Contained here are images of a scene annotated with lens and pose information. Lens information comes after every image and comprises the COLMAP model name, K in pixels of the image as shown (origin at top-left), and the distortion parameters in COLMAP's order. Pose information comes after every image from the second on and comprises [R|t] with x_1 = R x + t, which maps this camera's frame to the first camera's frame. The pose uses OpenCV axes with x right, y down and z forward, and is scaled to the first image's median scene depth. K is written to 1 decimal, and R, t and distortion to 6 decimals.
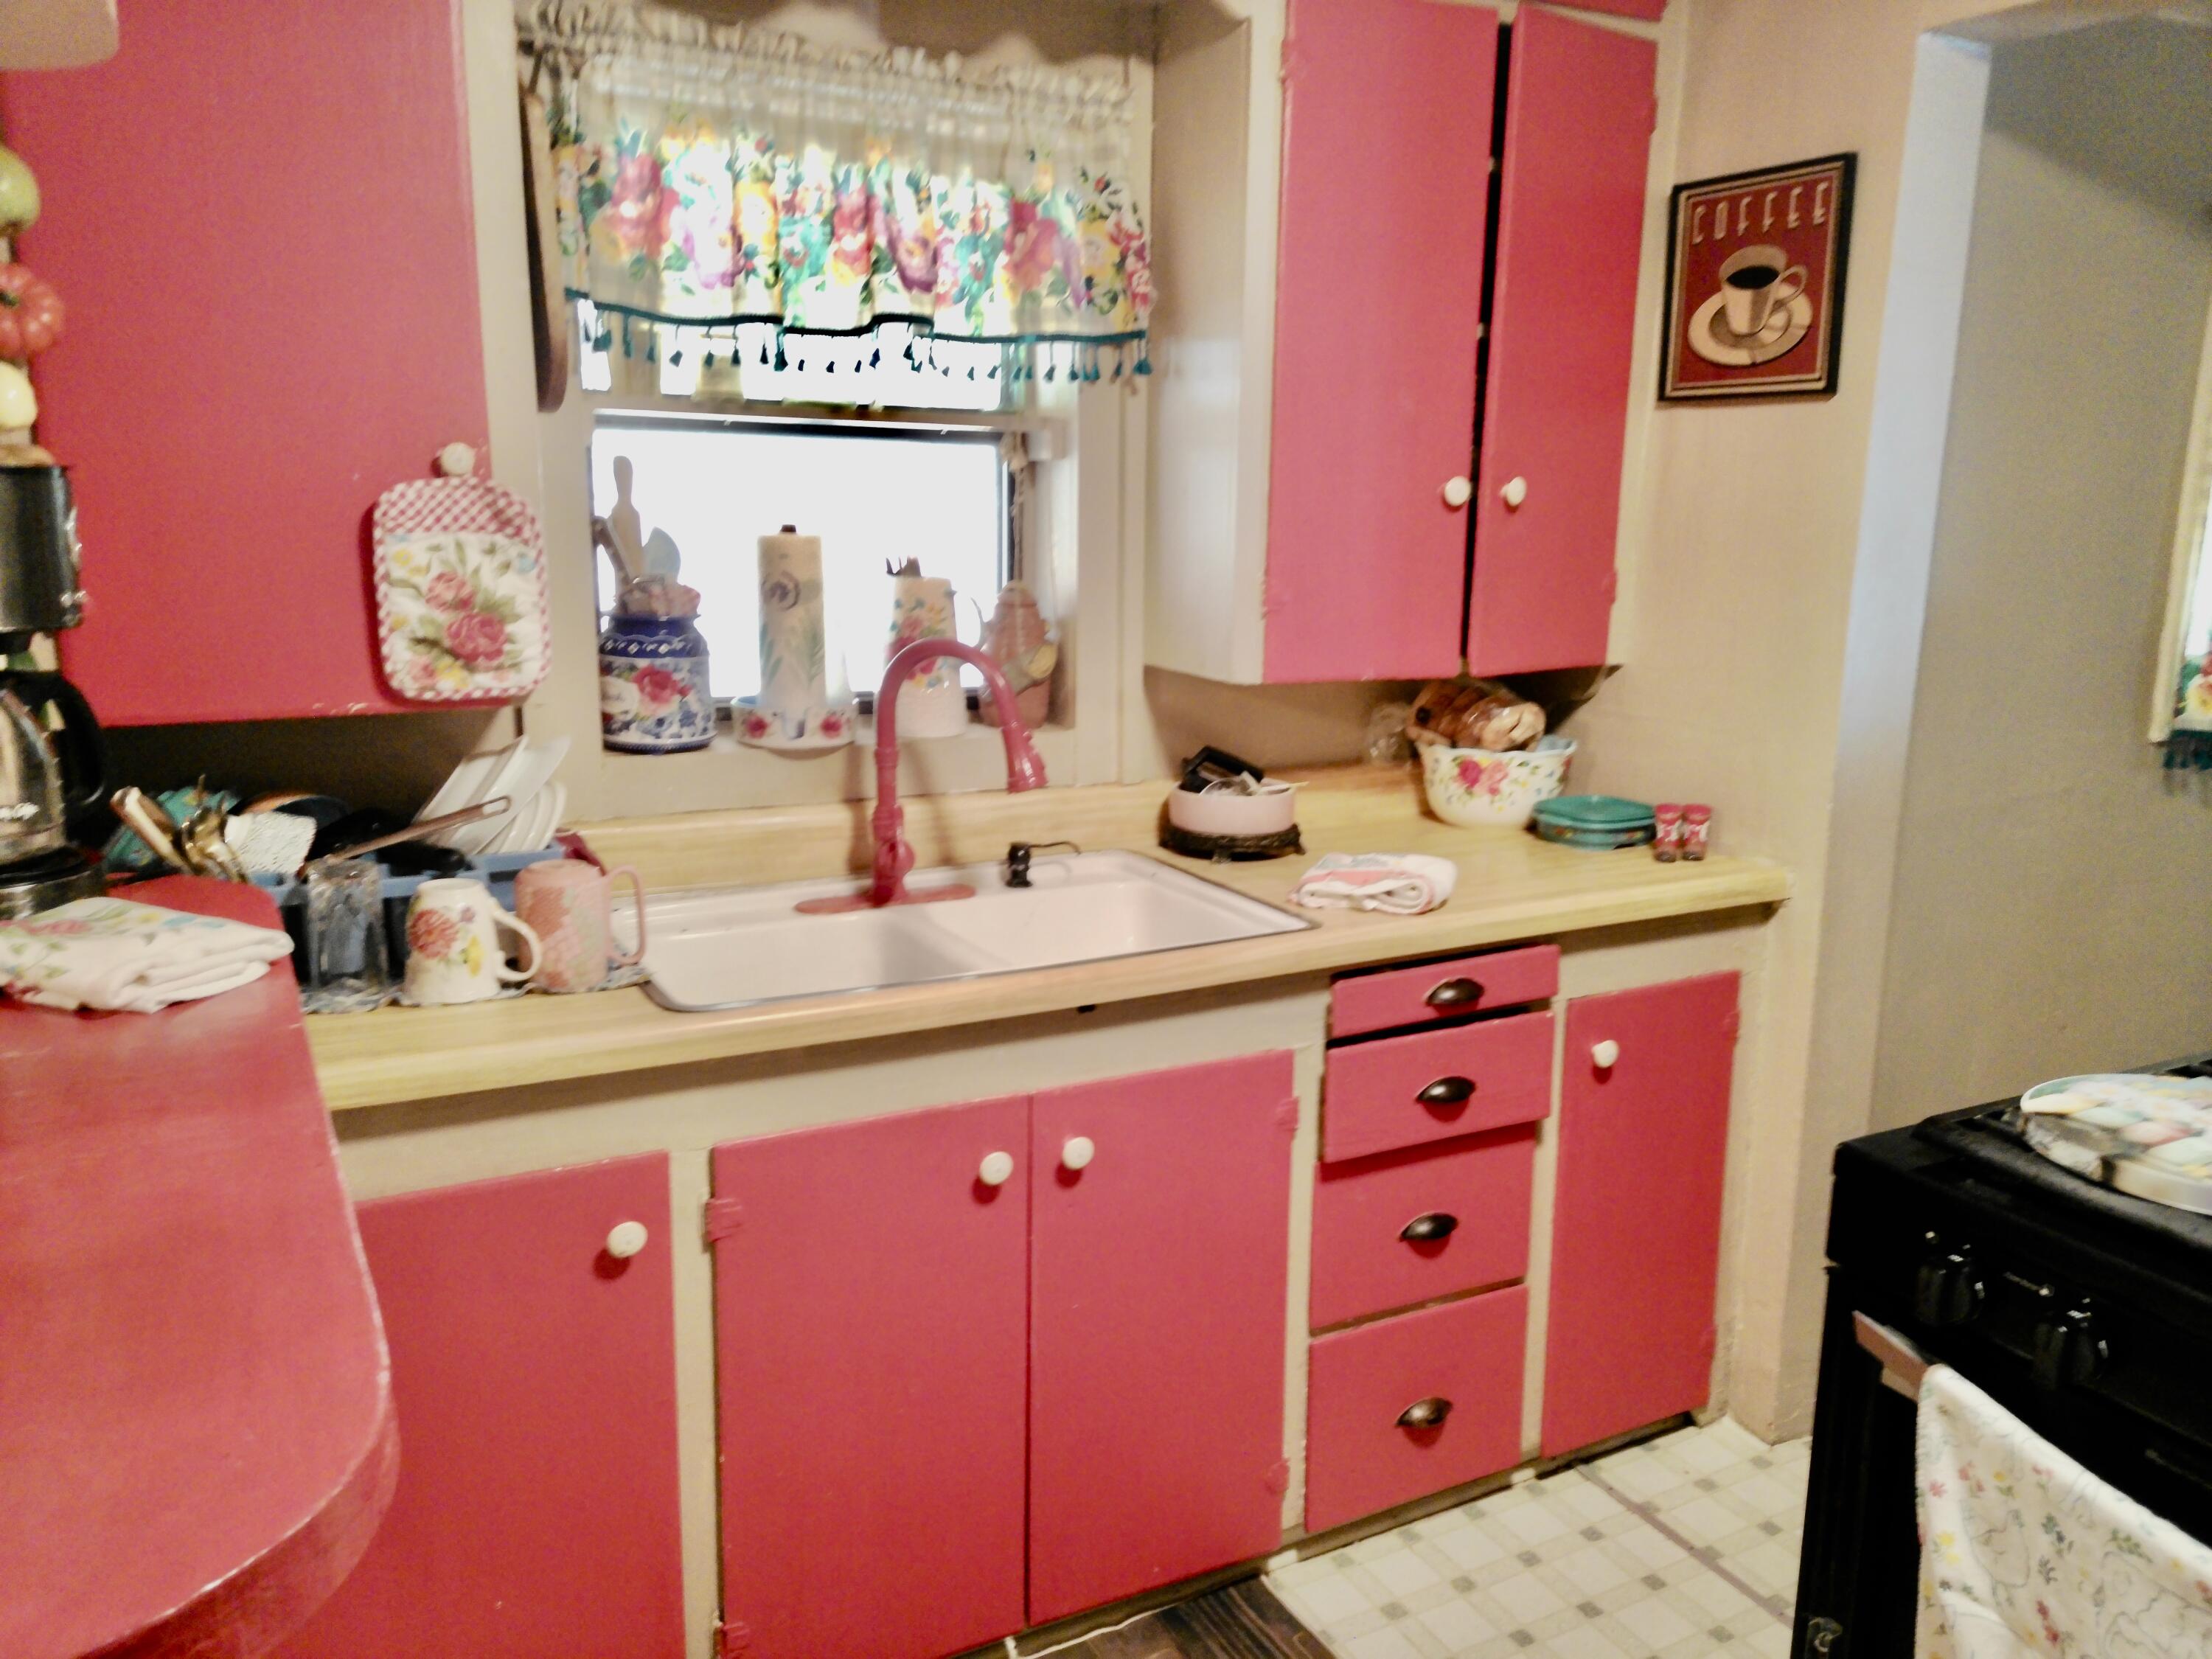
lens RADIAL K [[1653.5, 0, 1118.6], [0, 1653.5, 823.4], [0, 0, 1]] dist [0.116101, -0.138847]
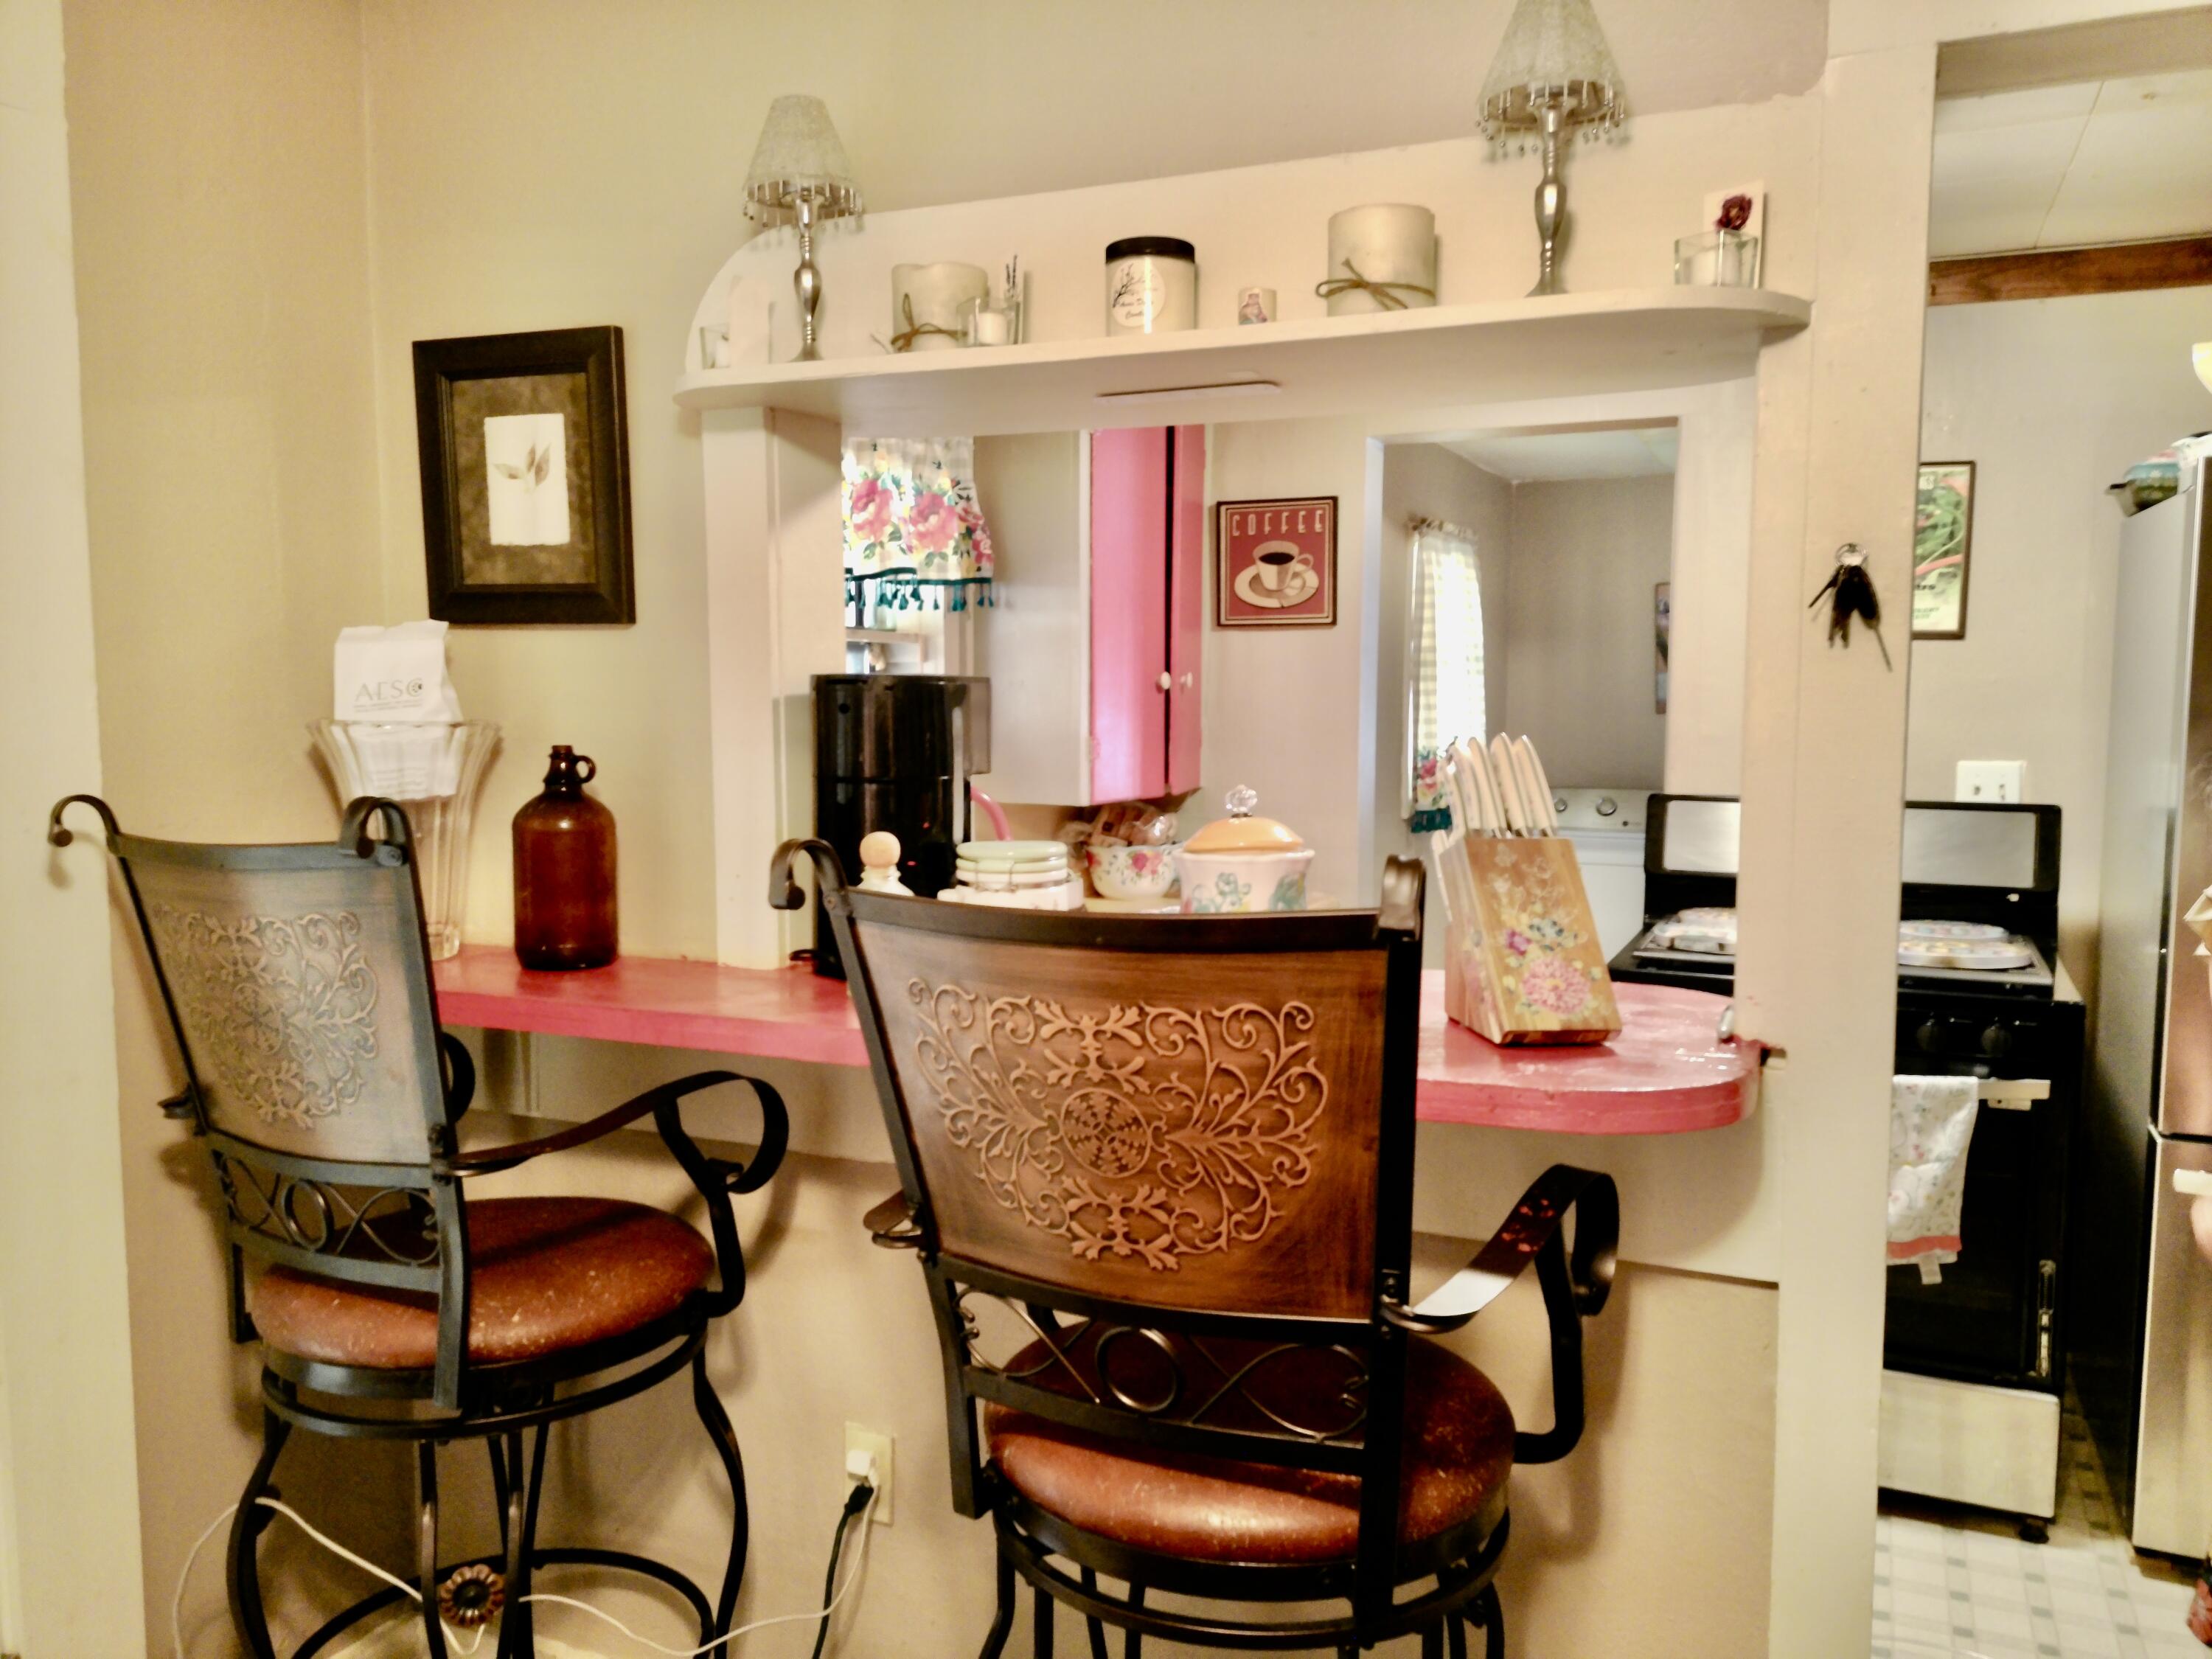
lens RADIAL K [[1660.2, 0, 1106.0], [0, 1660.2, 829.5], [0, 0, 1]] dist [0.114892, -0.156965]
pose [[0.792780, -0.069919, 0.605485, -0.840503], [0.135286, 0.988805, -0.062950, 0.036767], [-0.594305, 0.131820, 0.793363, -0.223121]]
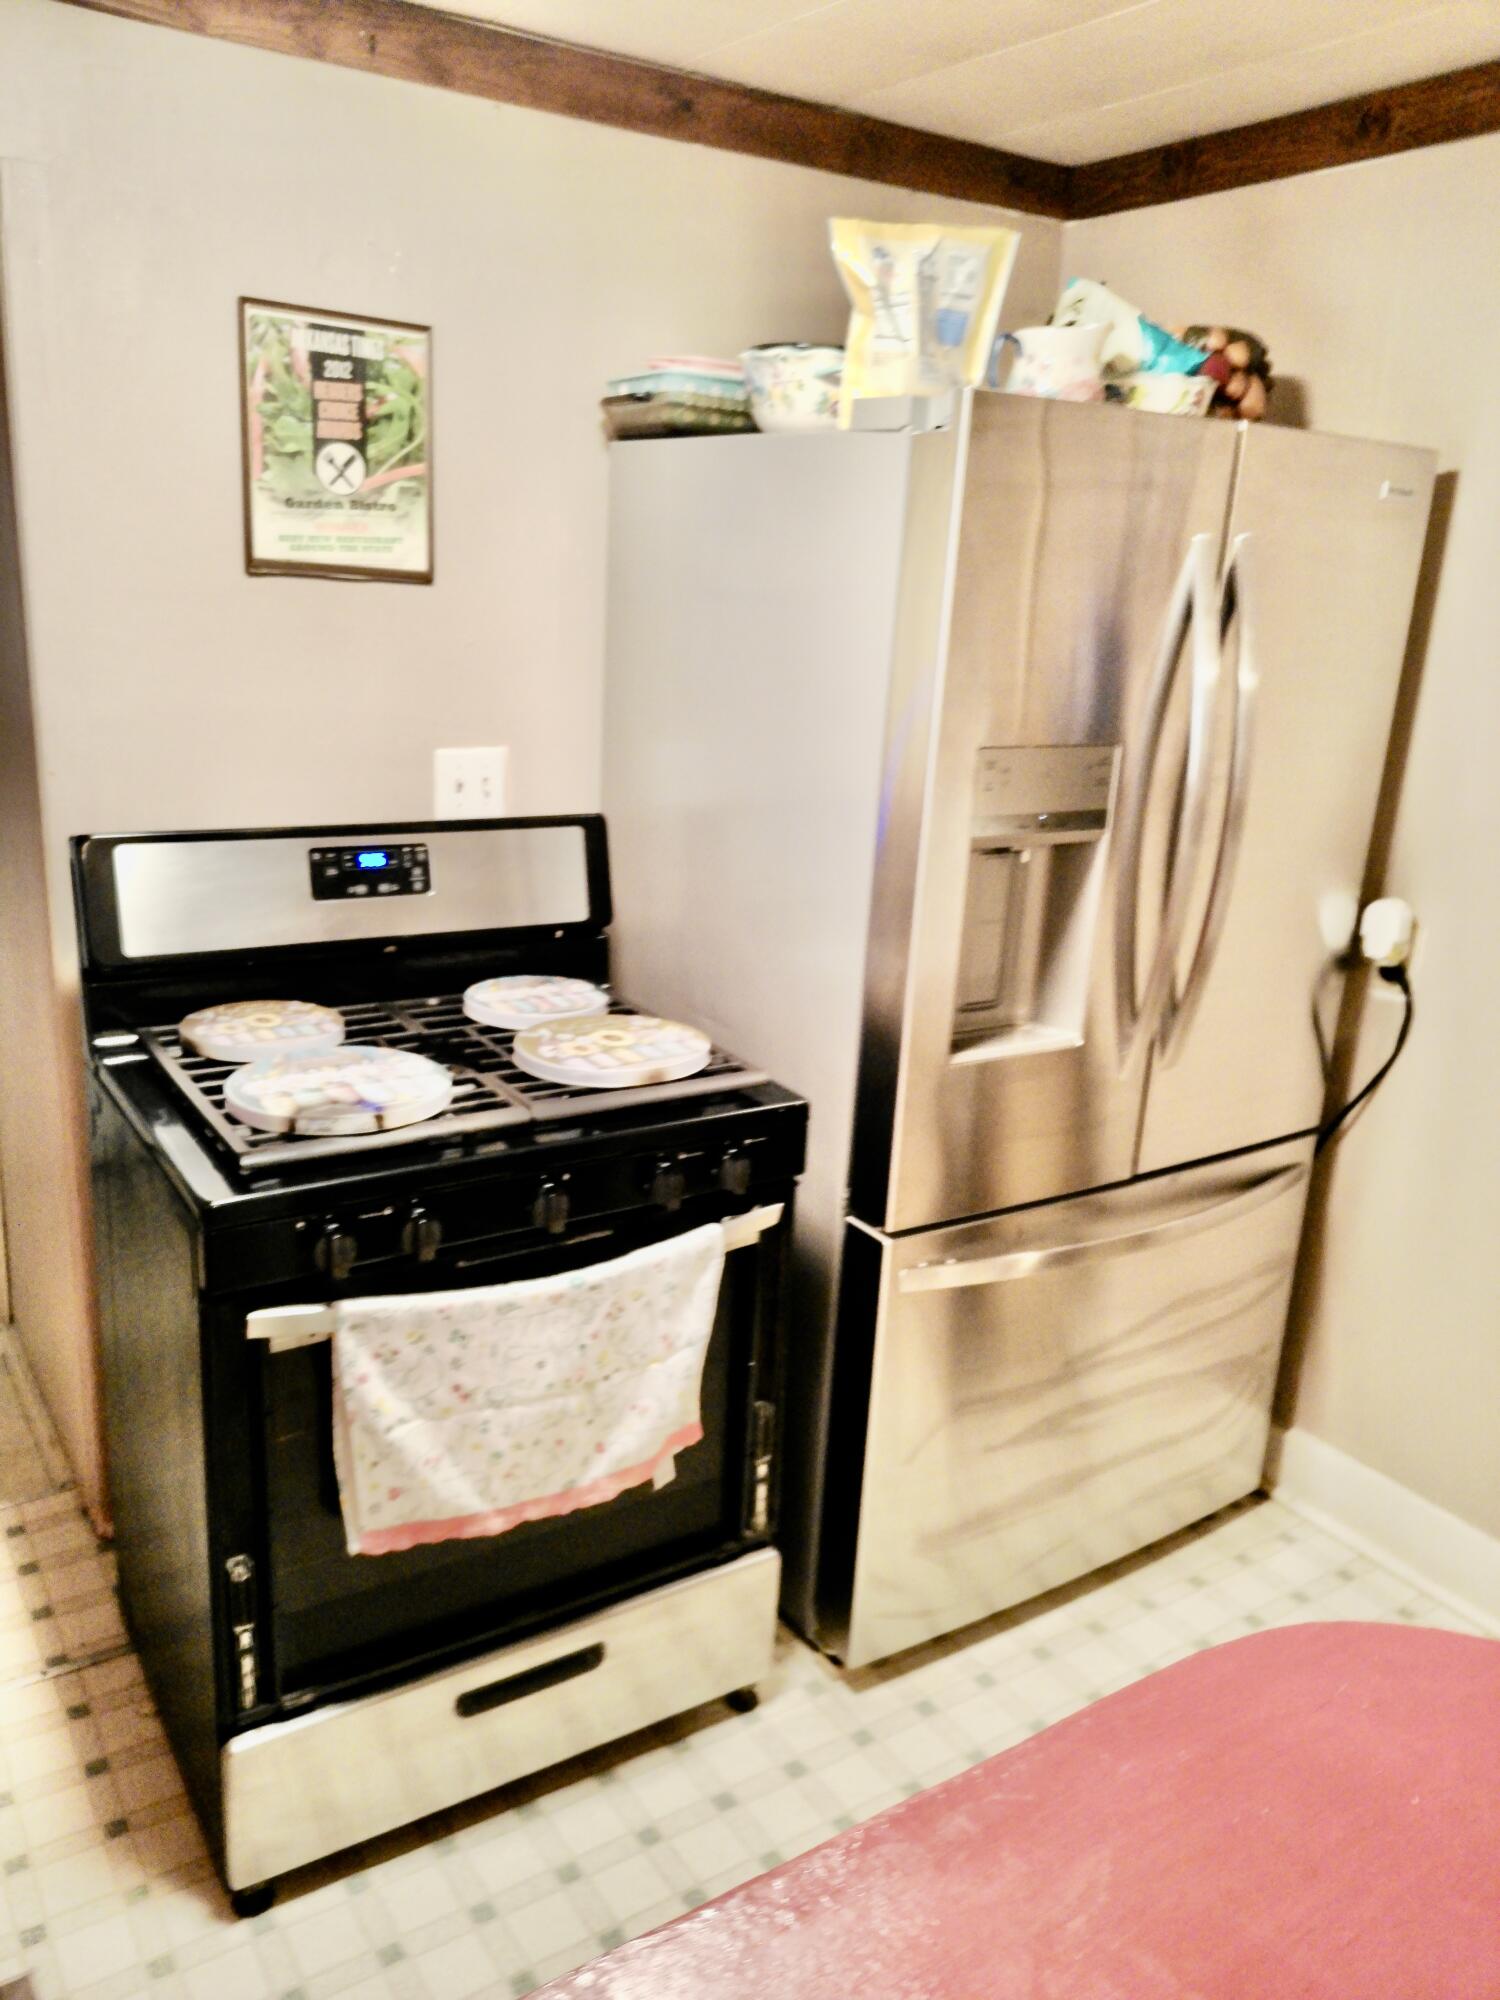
lens RADIAL K [[1516.0, 0, 750.0], [0, 1516.0, 1000.0], [0, 0, 1]] dist [0.105680, -0.150472]
pose [[-0.086149, -0.290843, 0.952884, -0.380494], [0.152593, 0.941303, 0.301104, -0.137132], [-0.984527, 0.171343, -0.036711, 0.376090]]
